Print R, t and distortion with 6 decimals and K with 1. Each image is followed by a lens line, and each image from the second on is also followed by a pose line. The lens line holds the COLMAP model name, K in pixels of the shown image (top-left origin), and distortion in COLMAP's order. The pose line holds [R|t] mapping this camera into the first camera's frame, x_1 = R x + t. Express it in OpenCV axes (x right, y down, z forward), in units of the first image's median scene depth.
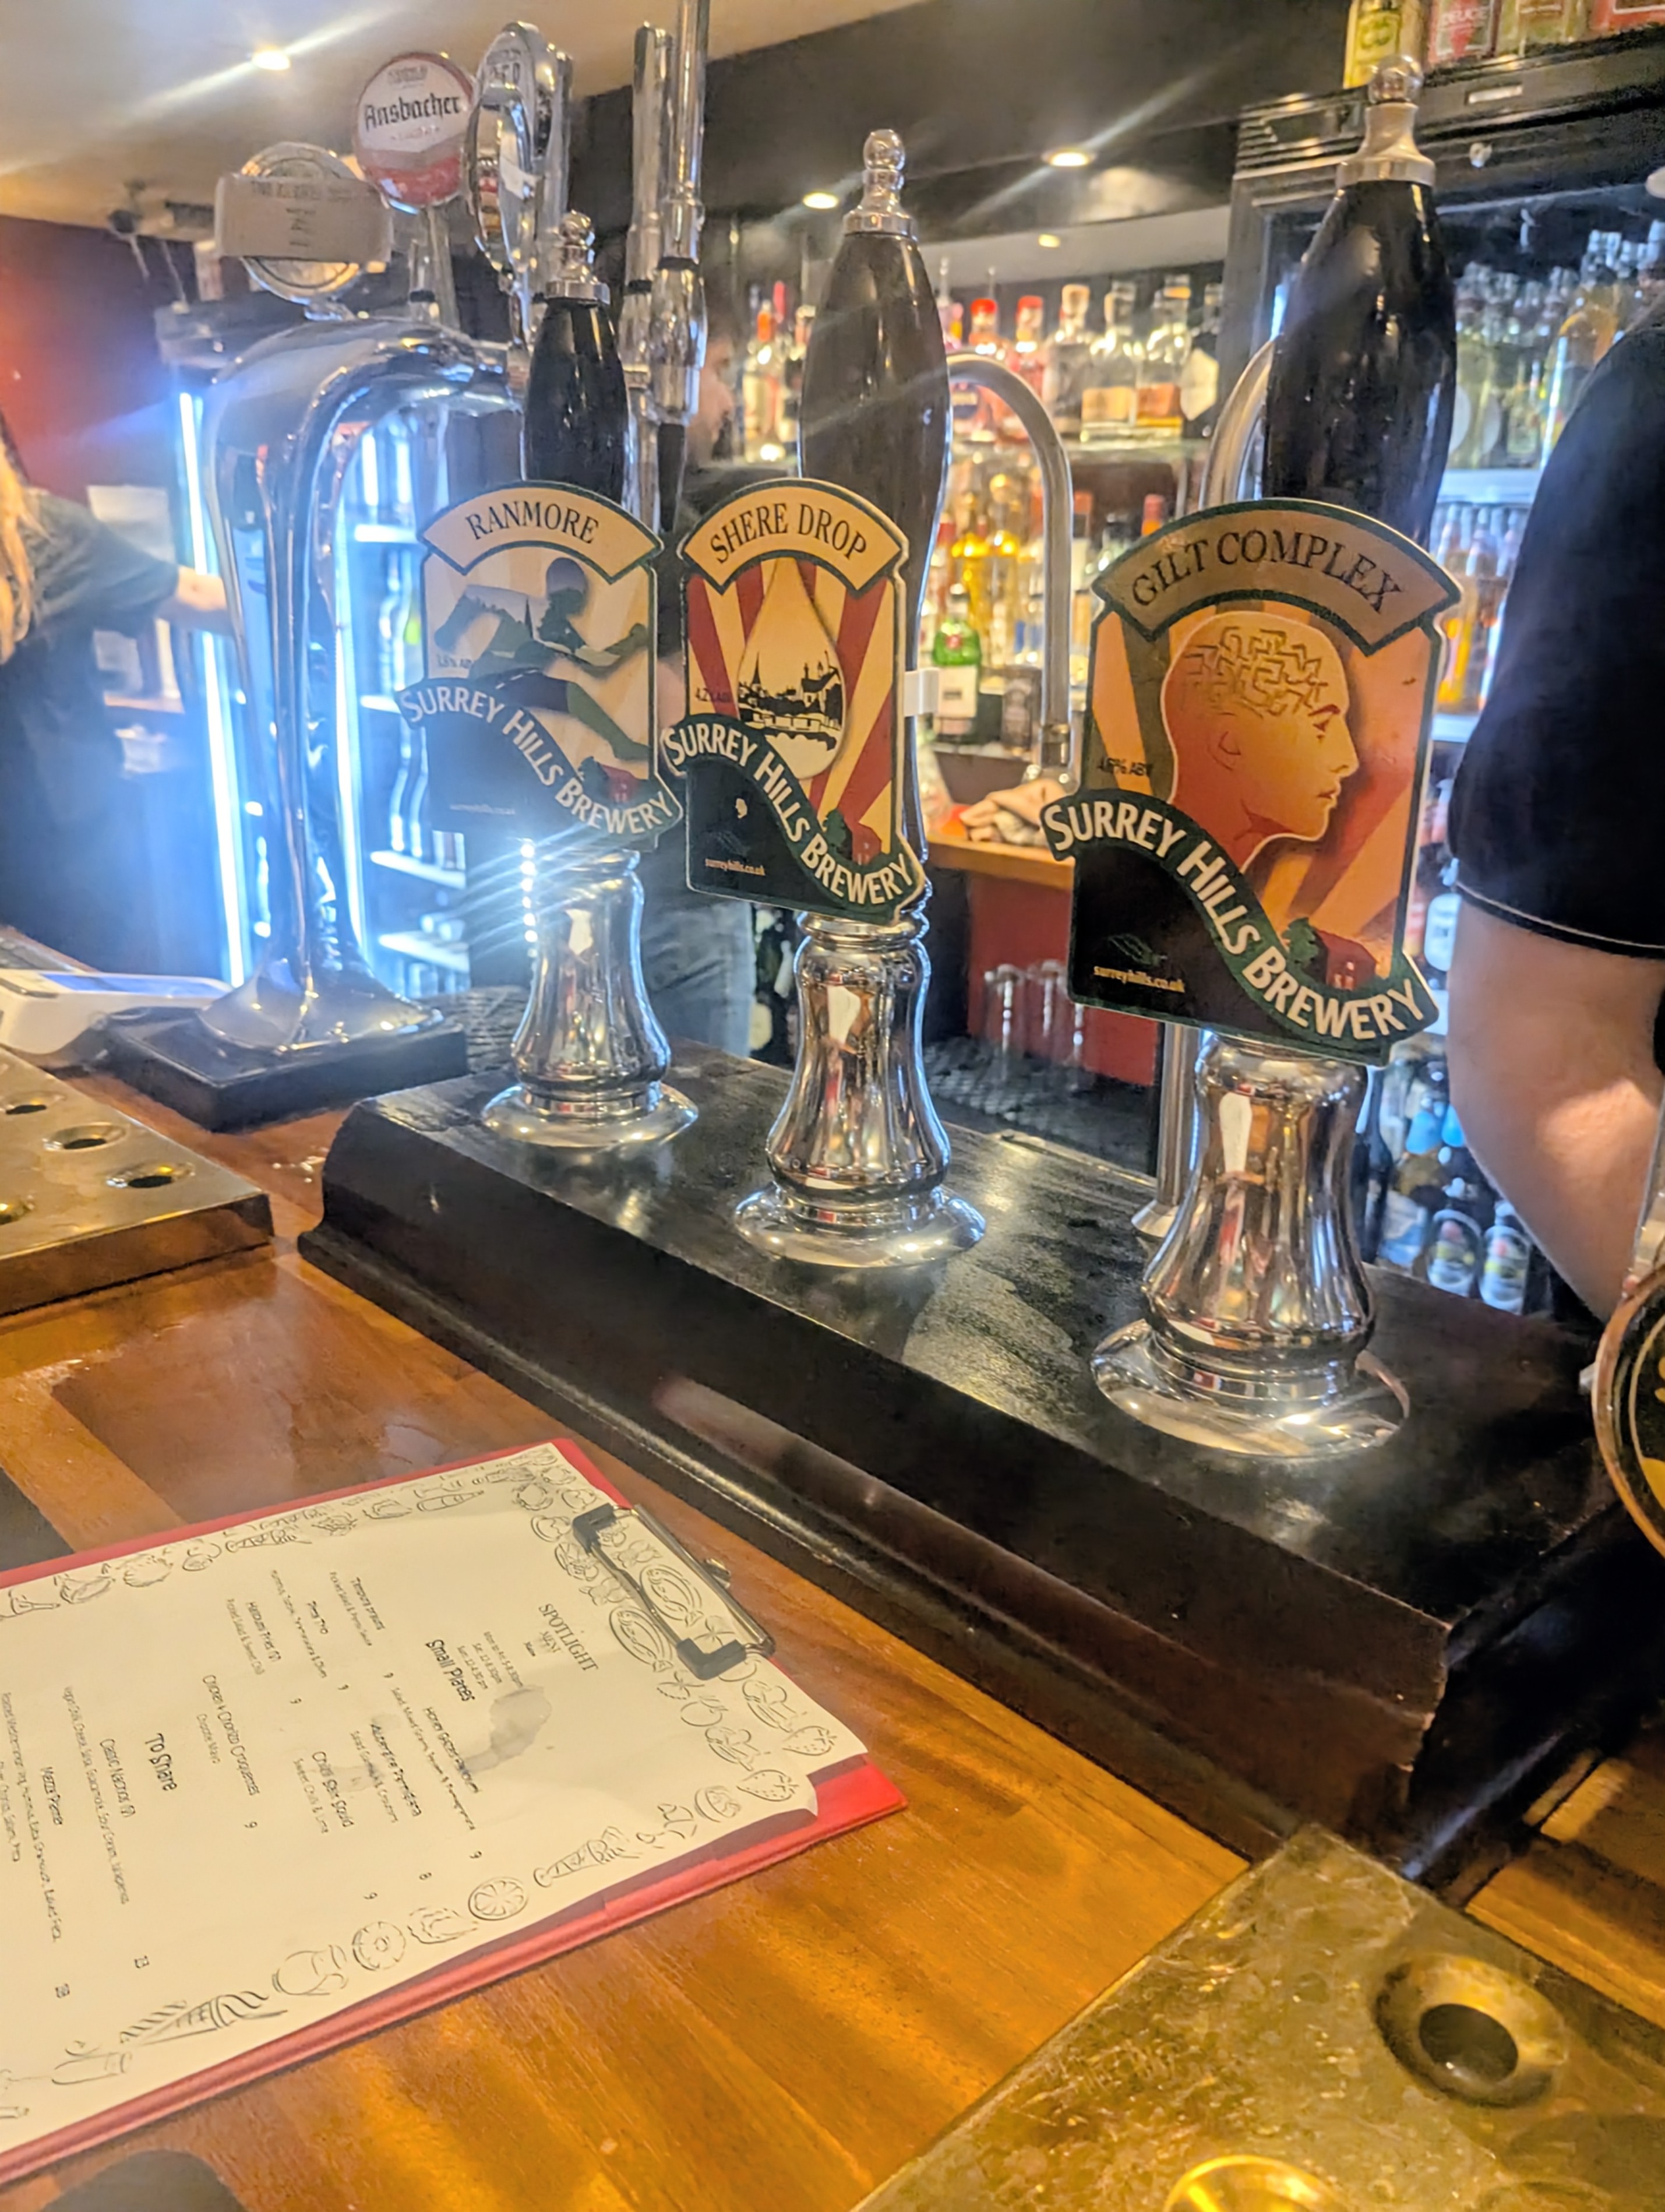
lens RADIAL K [[1739.9, 0, 832.5], [0, 1739.9, 1106.0], [0, 0, 1]] dist [-0.006890, -0.001837]
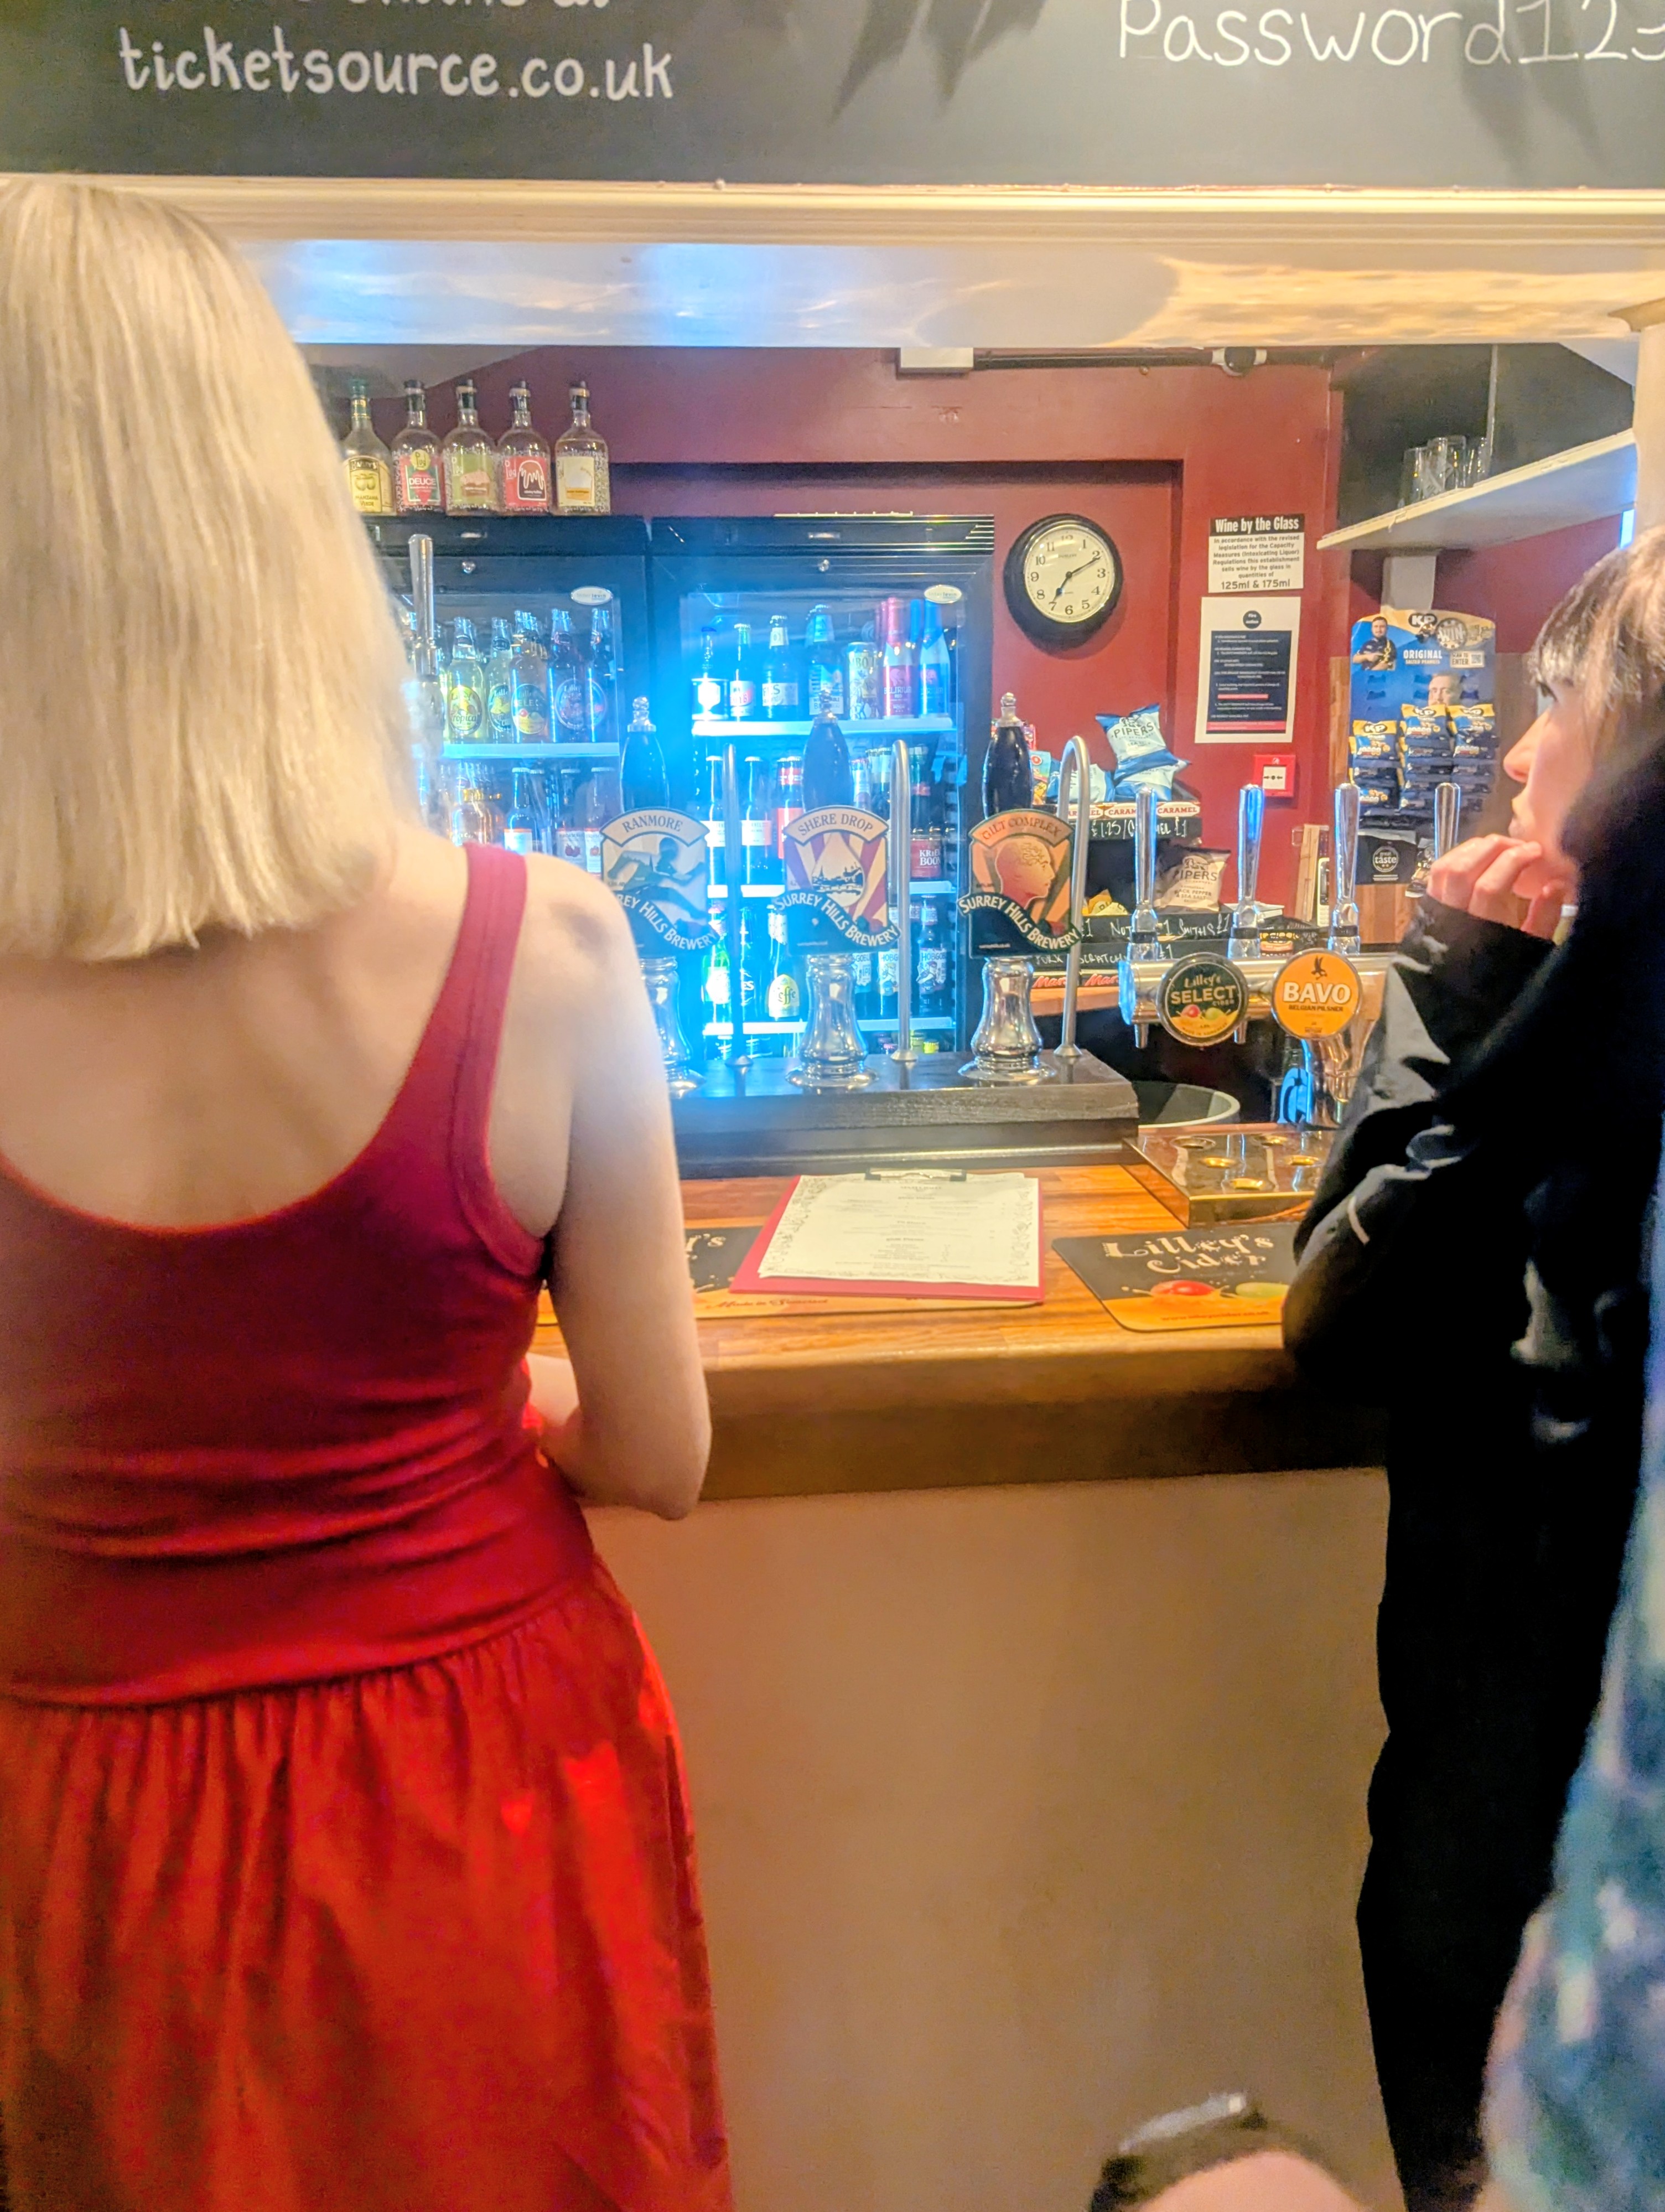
lens RADIAL K [[1740.0, 0, 832.5], [0, 1740.0, 1106.0], [0, 0, 1]] dist [-0.006890, -0.001837]
pose [[0.621624, -0.183340, 0.761557, -2.273190], [0.268156, 0.963287, 0.013022, 0.083117], [-0.735986, 0.196121, 0.647967, -0.768076]]
